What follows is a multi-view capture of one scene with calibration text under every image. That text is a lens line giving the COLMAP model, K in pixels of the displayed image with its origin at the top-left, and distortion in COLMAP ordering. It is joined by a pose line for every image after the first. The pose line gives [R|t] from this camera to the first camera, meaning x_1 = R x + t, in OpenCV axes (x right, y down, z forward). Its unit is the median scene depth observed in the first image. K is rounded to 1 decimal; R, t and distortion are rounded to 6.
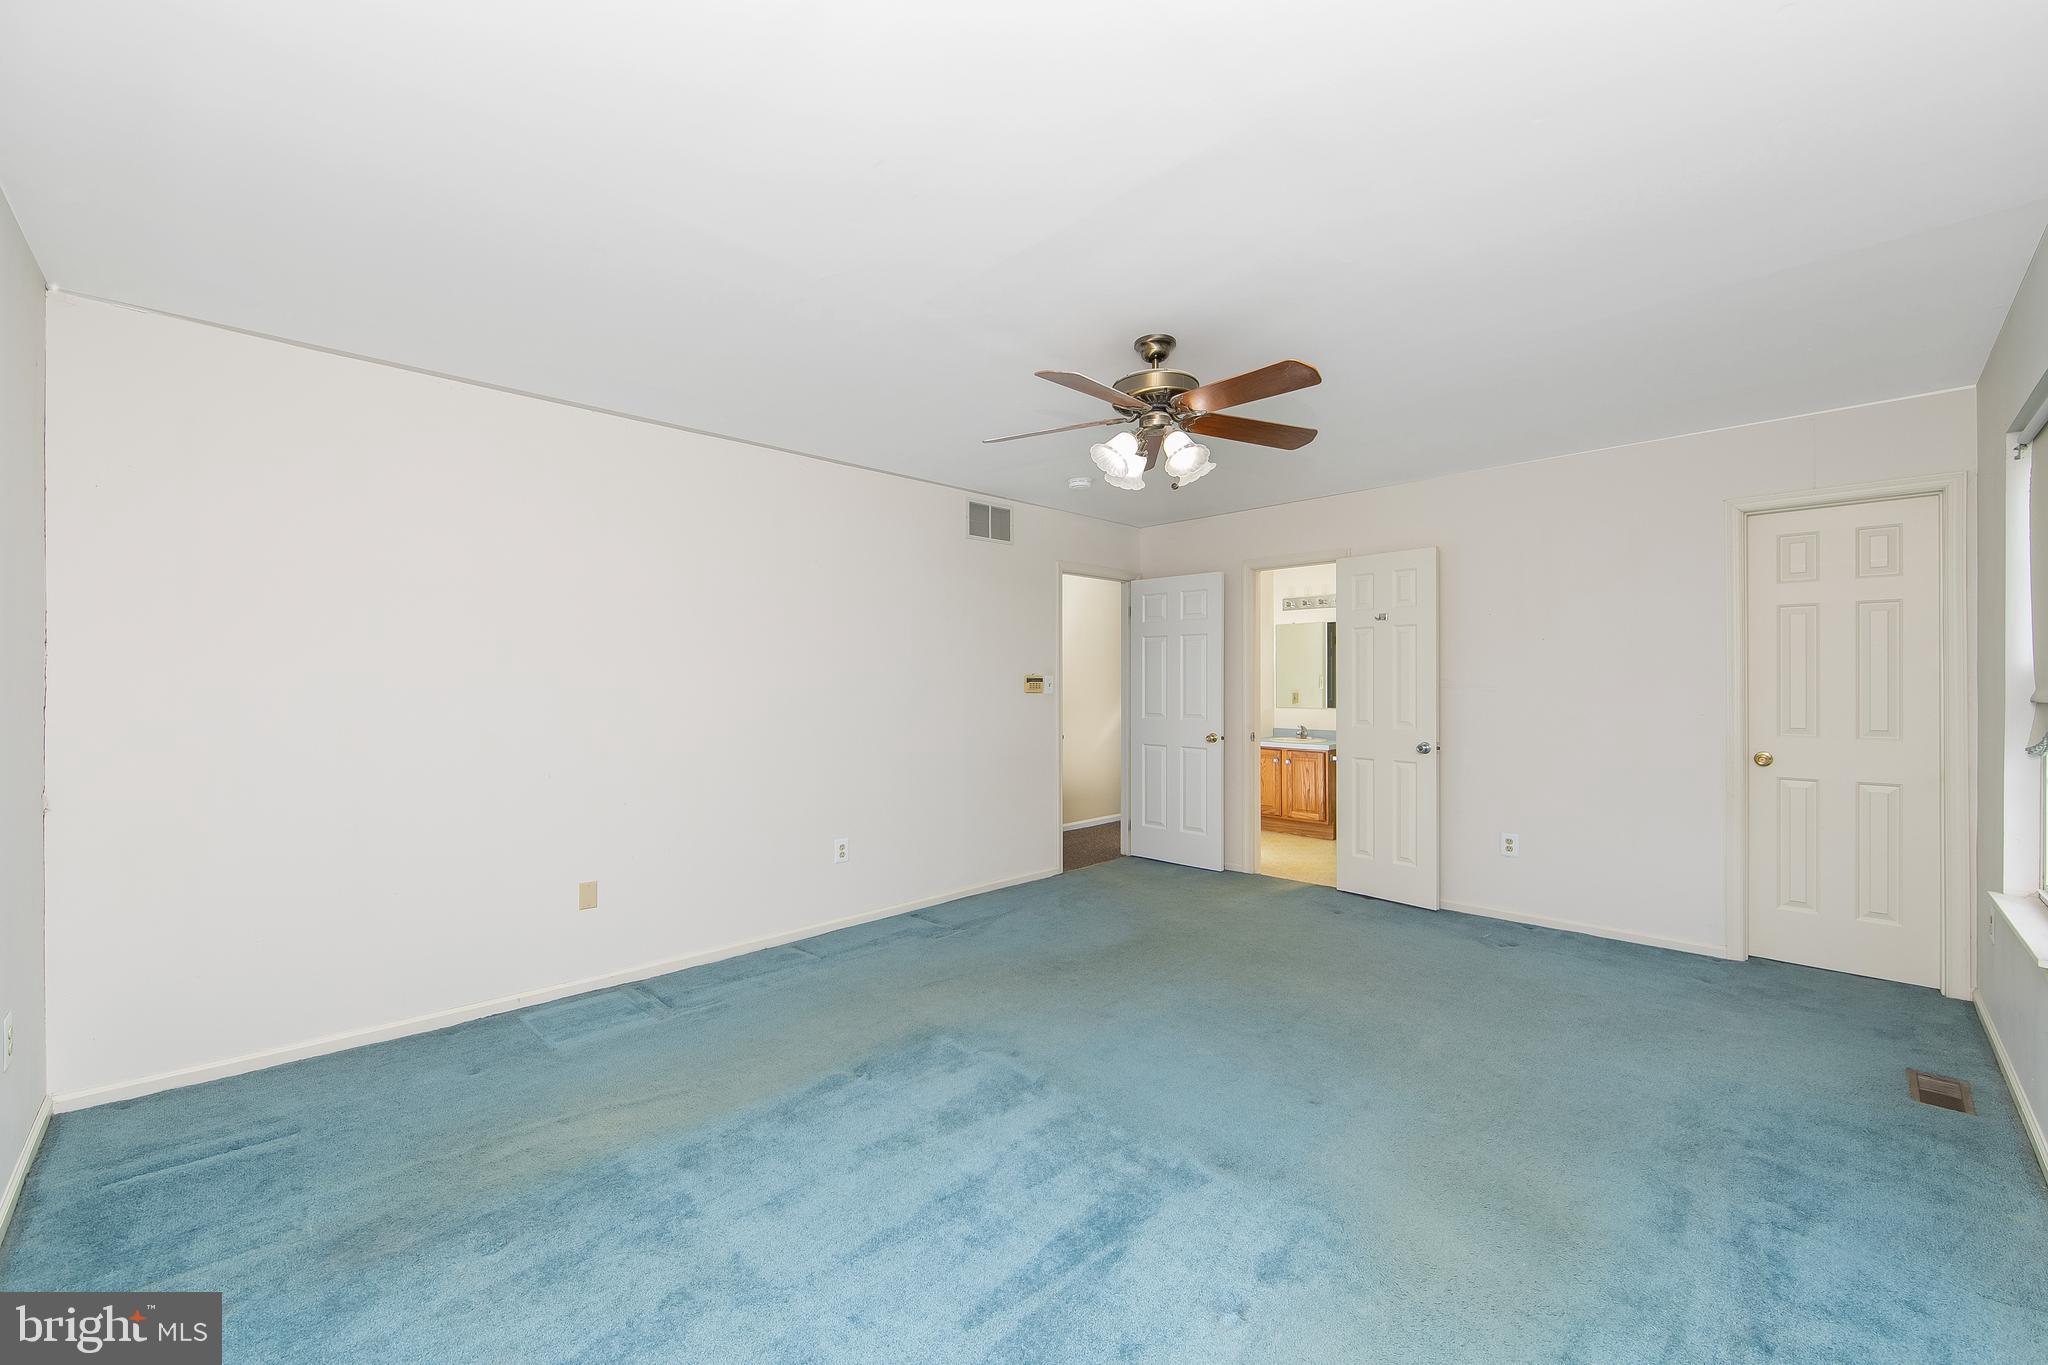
lens RADIAL K [[827.5, 0, 1017.7], [0, 827.5, 687.4], [0, 0, 1]] dist [-0.000796, -0.000511]
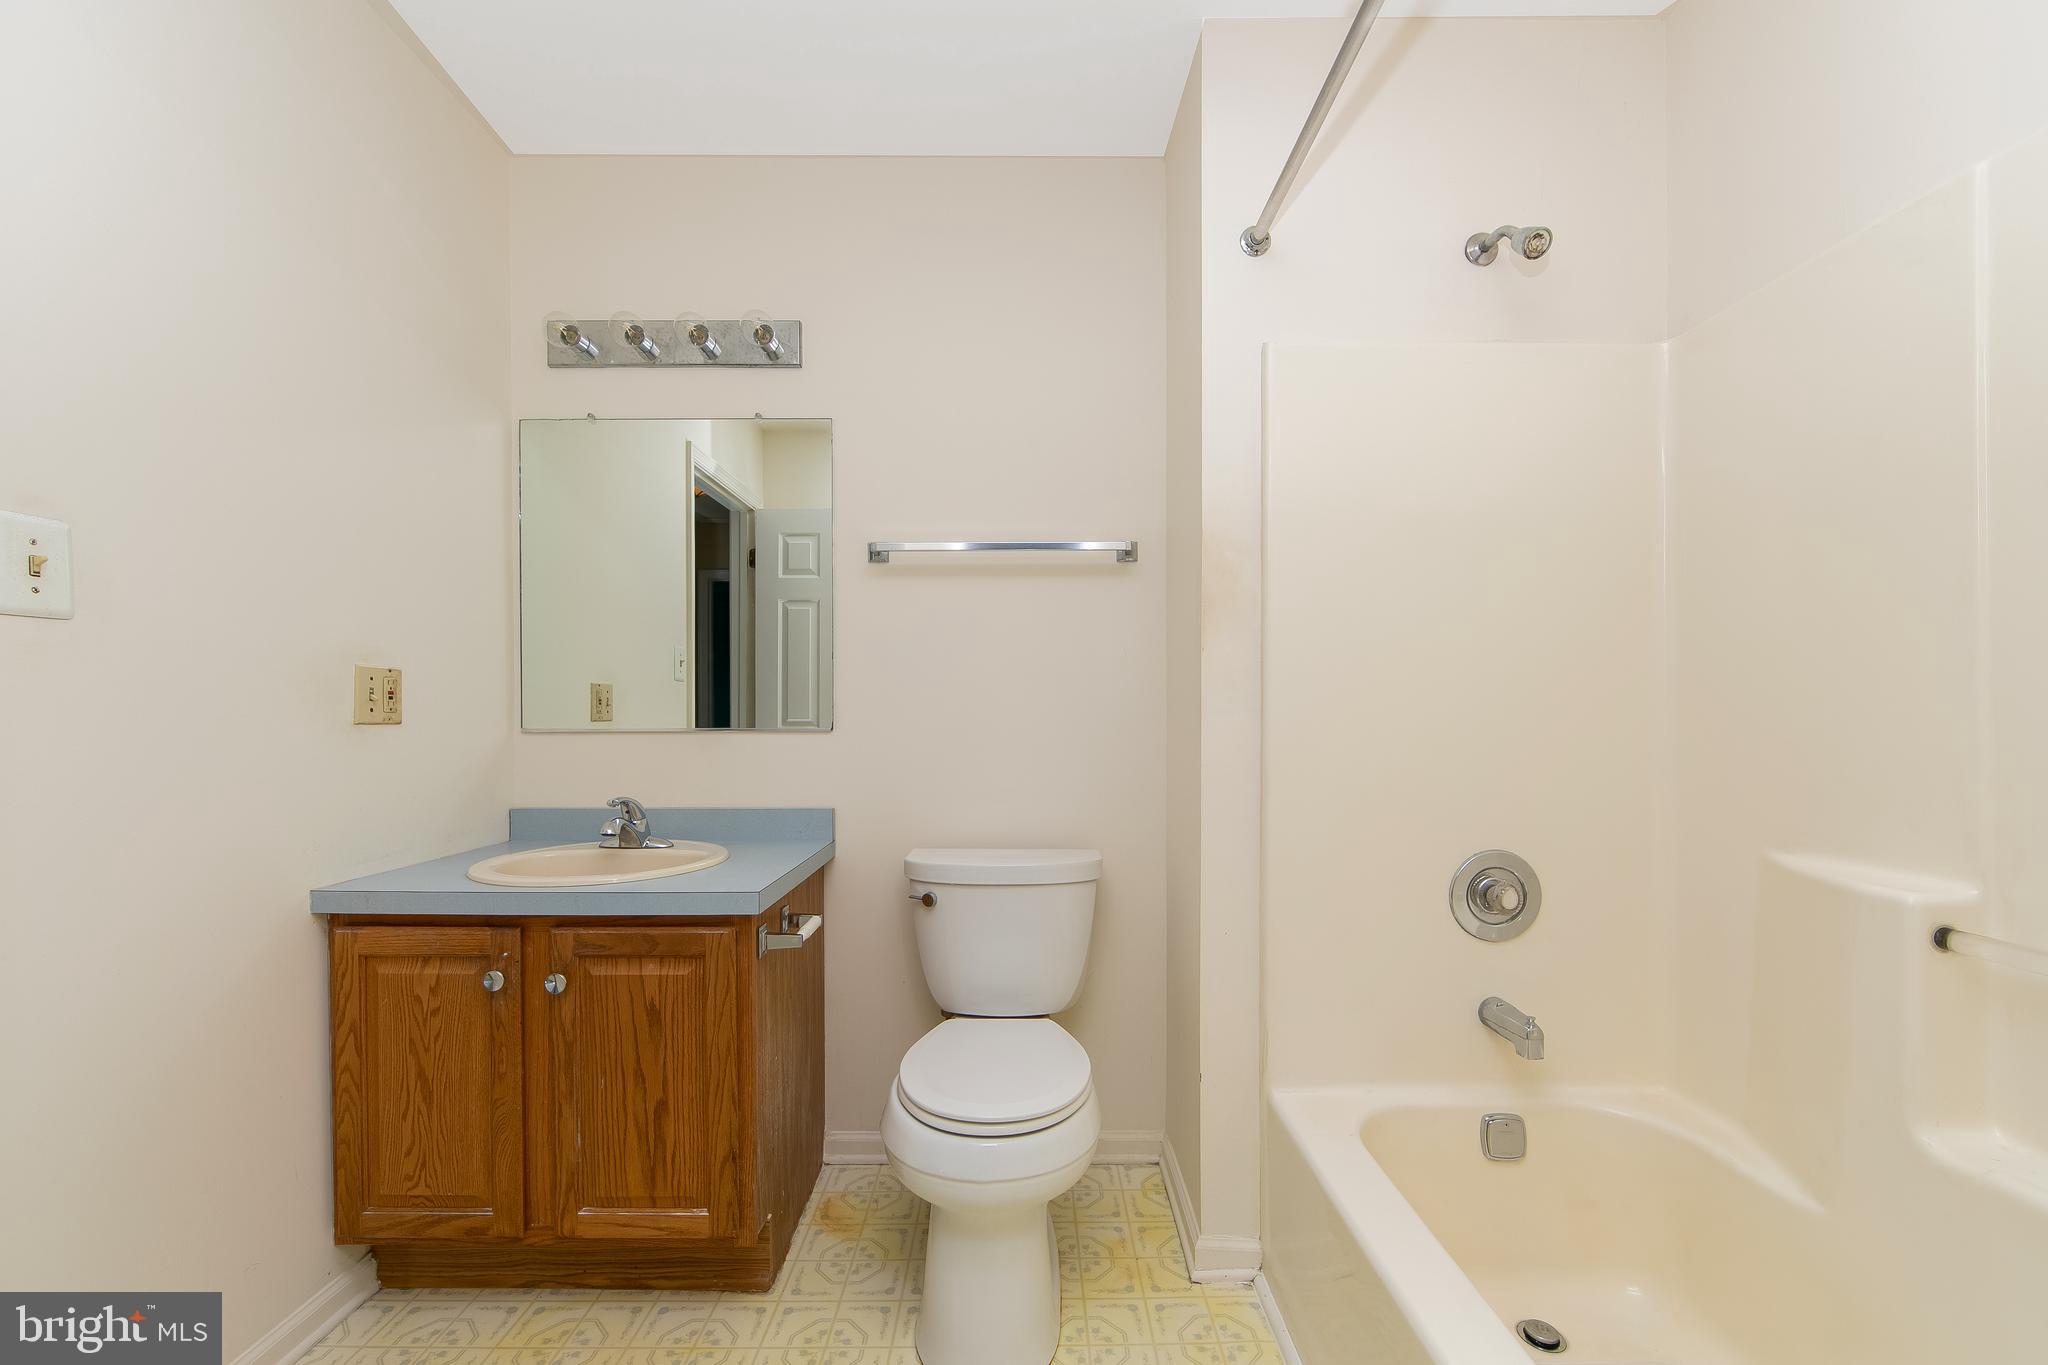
lens RADIAL K [[827.5, 0, 1017.7], [0, 827.5, 687.4], [0, 0, 1]] dist [-0.000796, -0.000511]
pose [[0.708896, -0.000922, 0.705313, 0.248457], [0.015292, 0.999784, -0.014062, 0.018289], [-0.705147, 0.020754, 0.708757, 0.730799]]
